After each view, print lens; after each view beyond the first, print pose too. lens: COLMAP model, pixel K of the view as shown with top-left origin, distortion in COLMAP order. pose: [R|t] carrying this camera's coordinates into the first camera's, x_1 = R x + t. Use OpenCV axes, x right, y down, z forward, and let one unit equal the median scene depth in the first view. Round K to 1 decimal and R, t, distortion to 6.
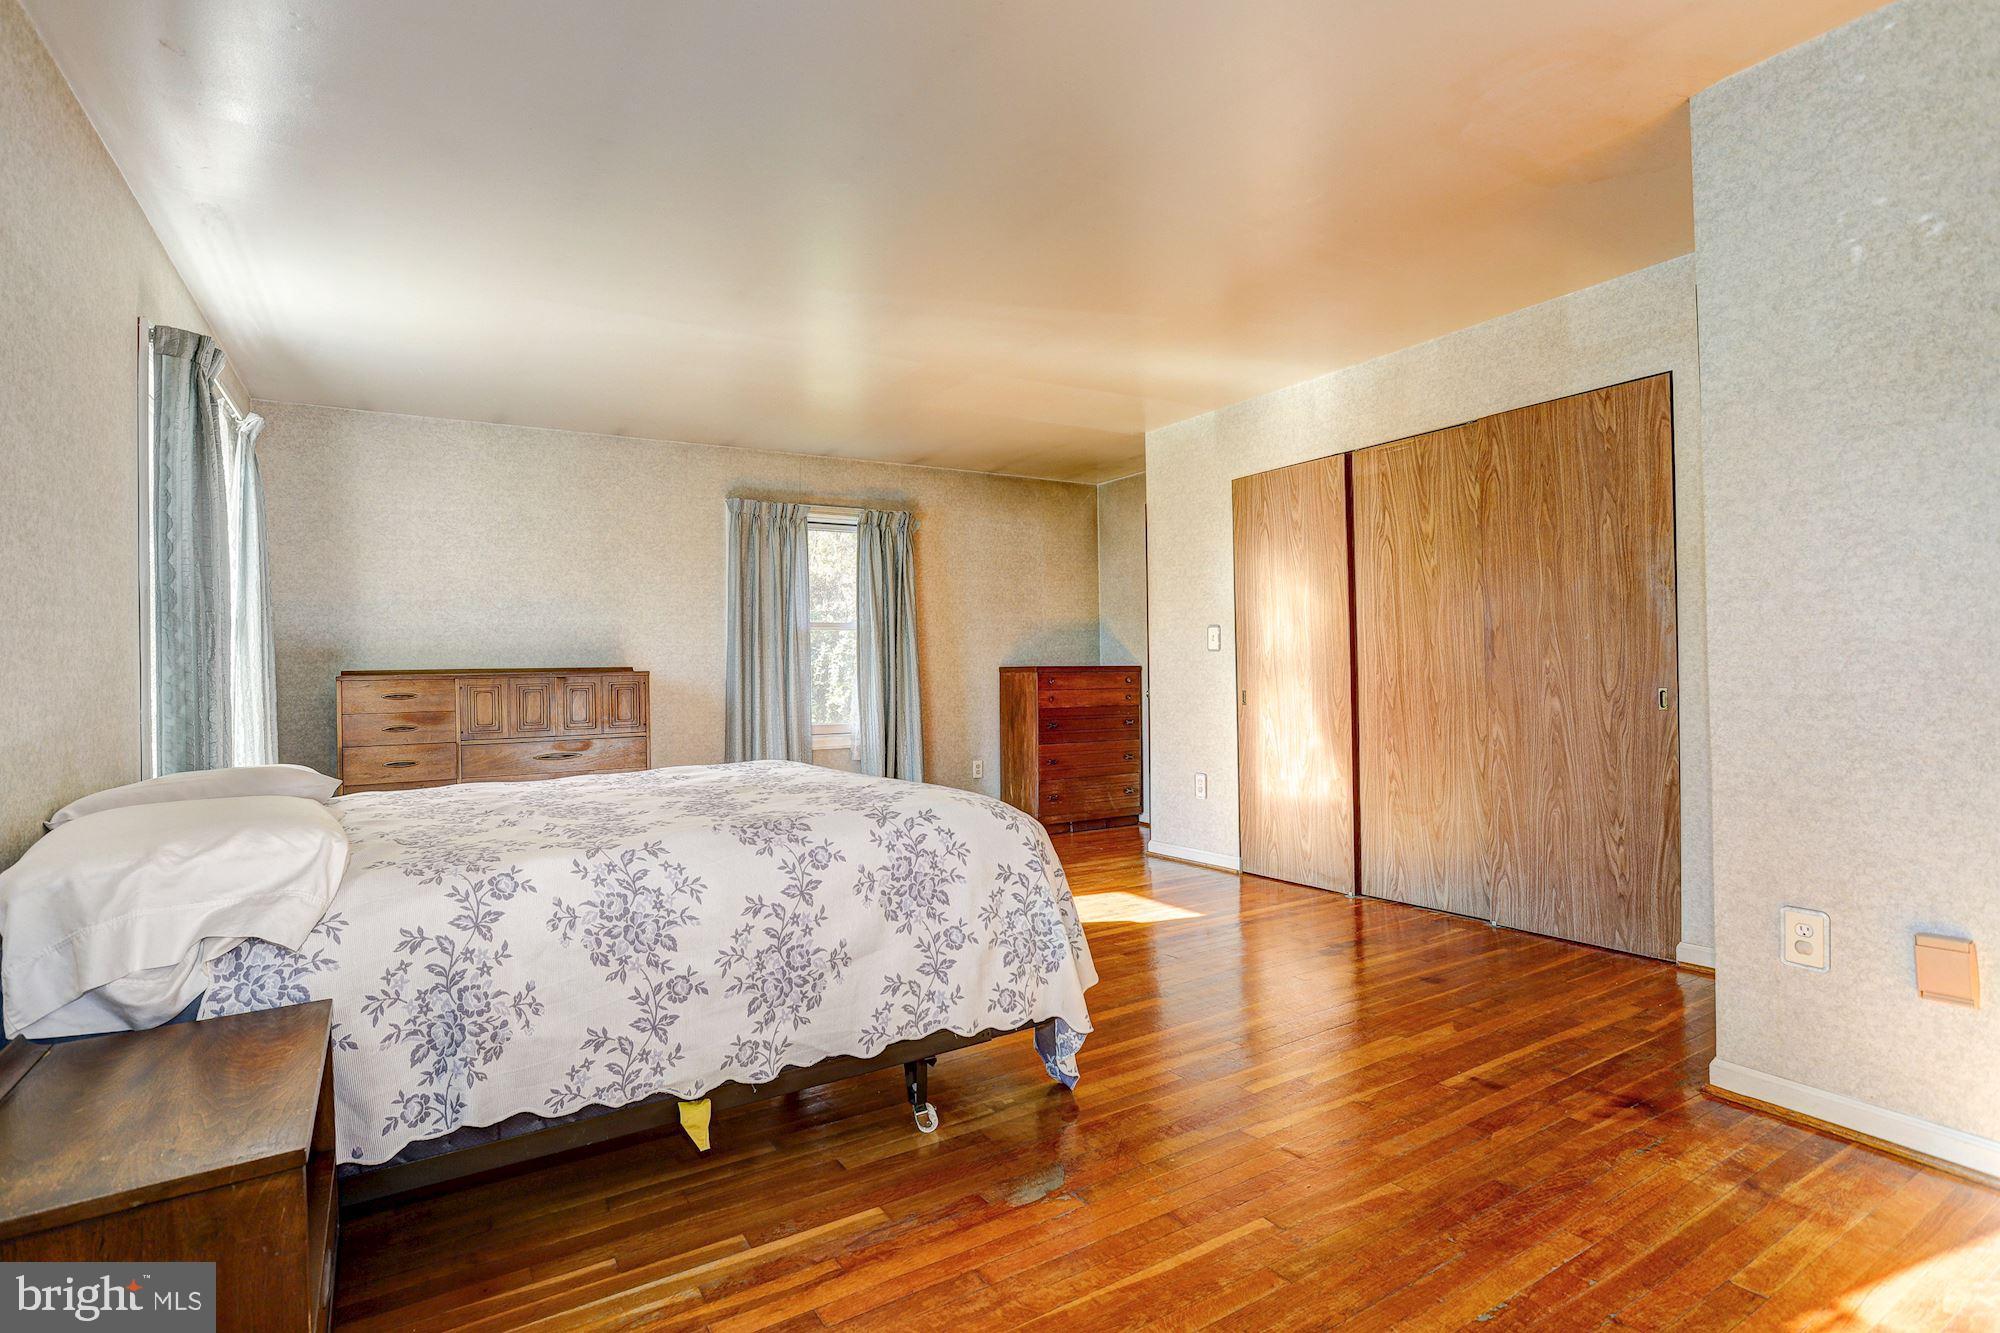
lens RADIAL K [[987.7, 0, 986.8], [0, 987.7, 663.1], [0, 0, 1]] dist [-0.059806, 0.032871]
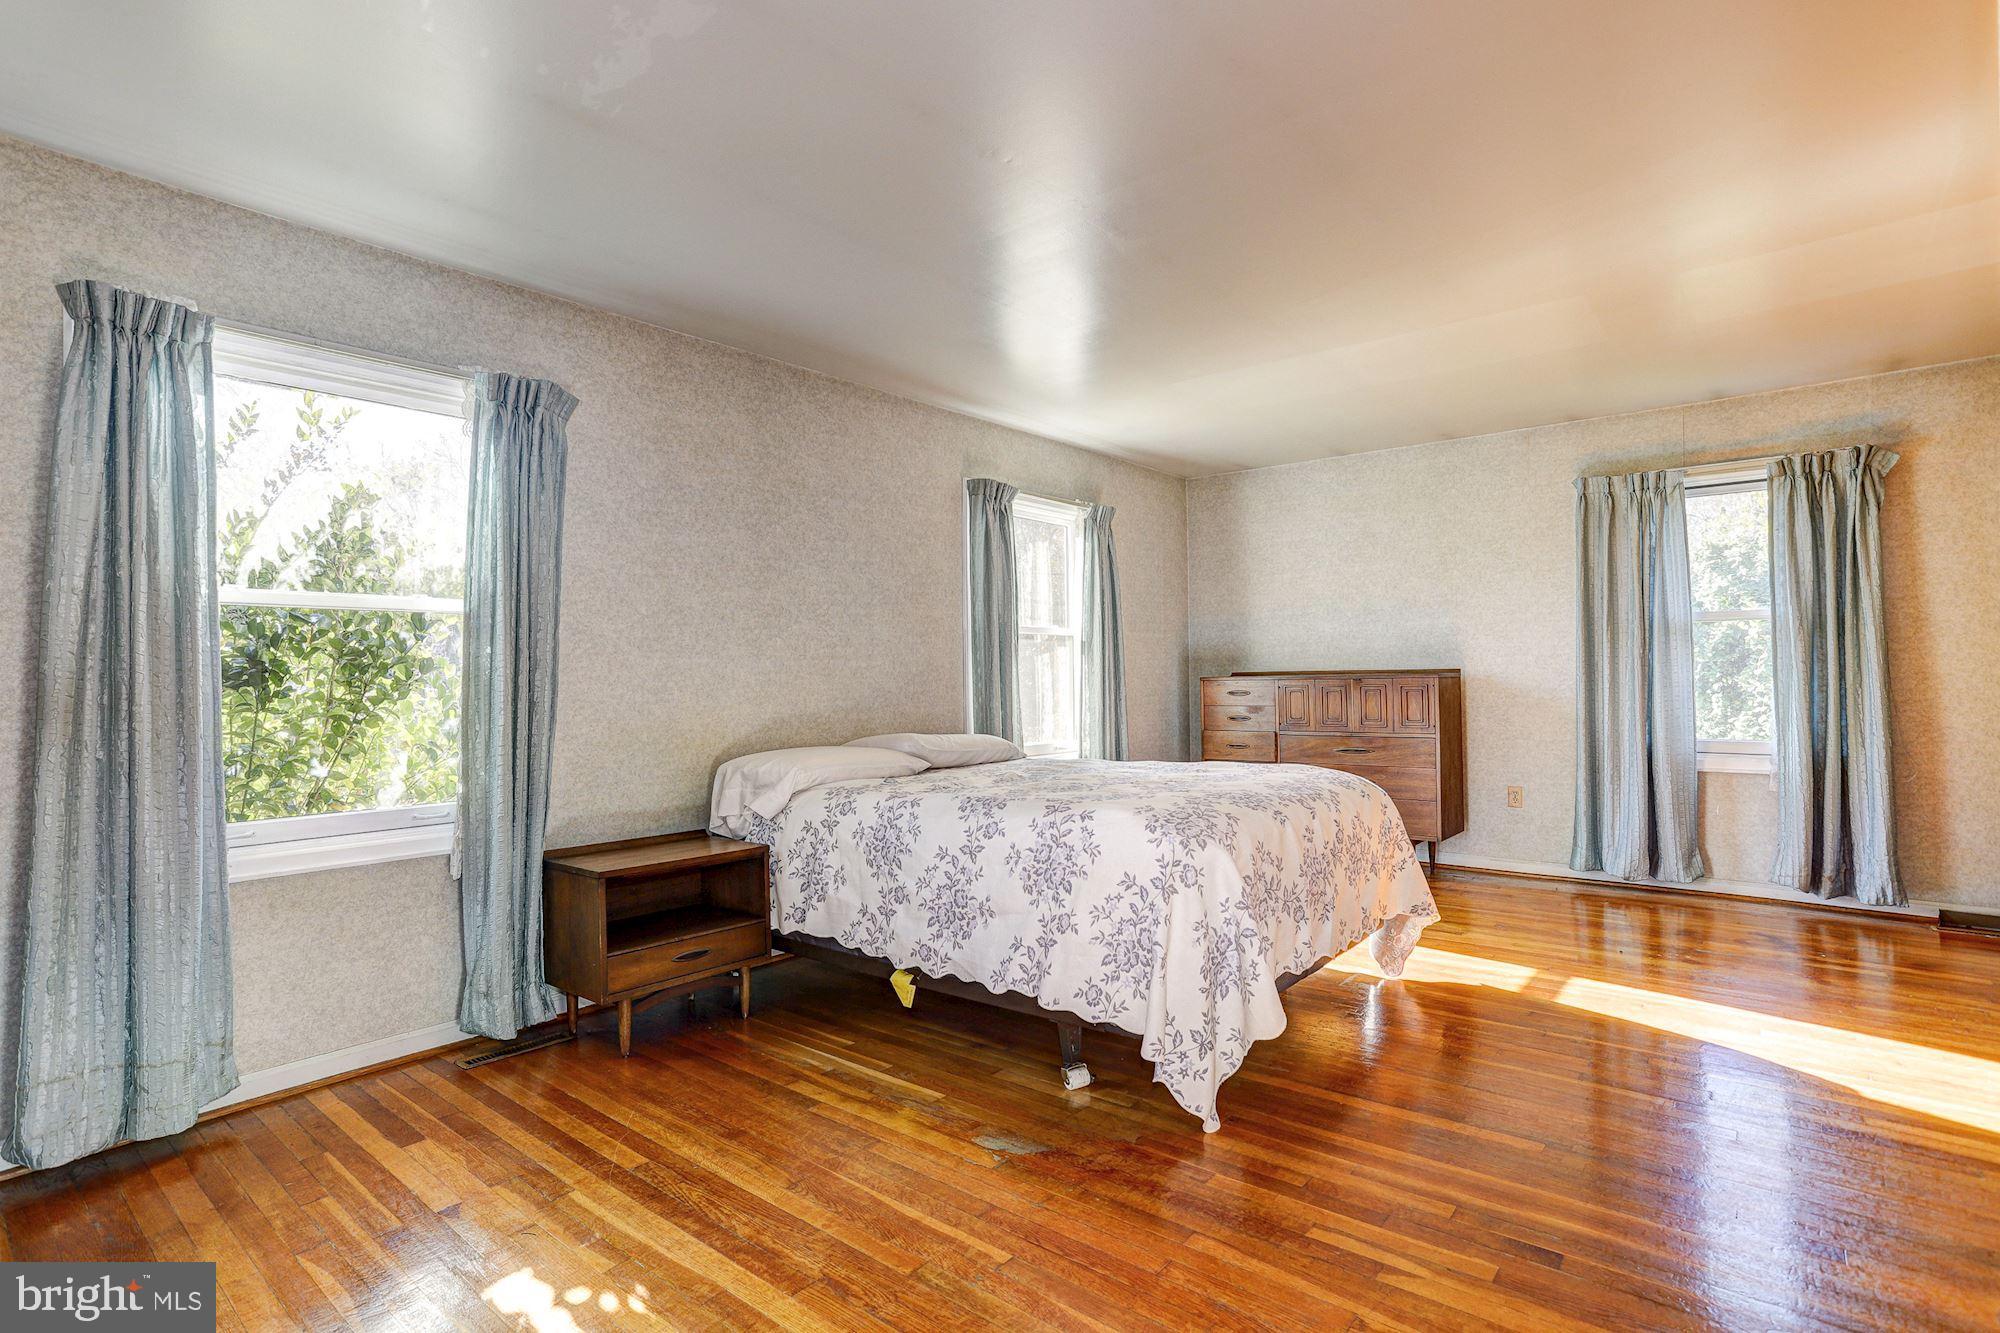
lens RADIAL K [[966.9, 0, 990.3], [0, 966.9, 669.1], [0, 0, 1]] dist [-0.064319, 0.039130]
pose [[0.322149, 0.003534, -0.946682, 1.053989], [0.012505, 0.999890, 0.007988, -0.024945], [0.946606, -0.014412, 0.322069, 0.605128]]
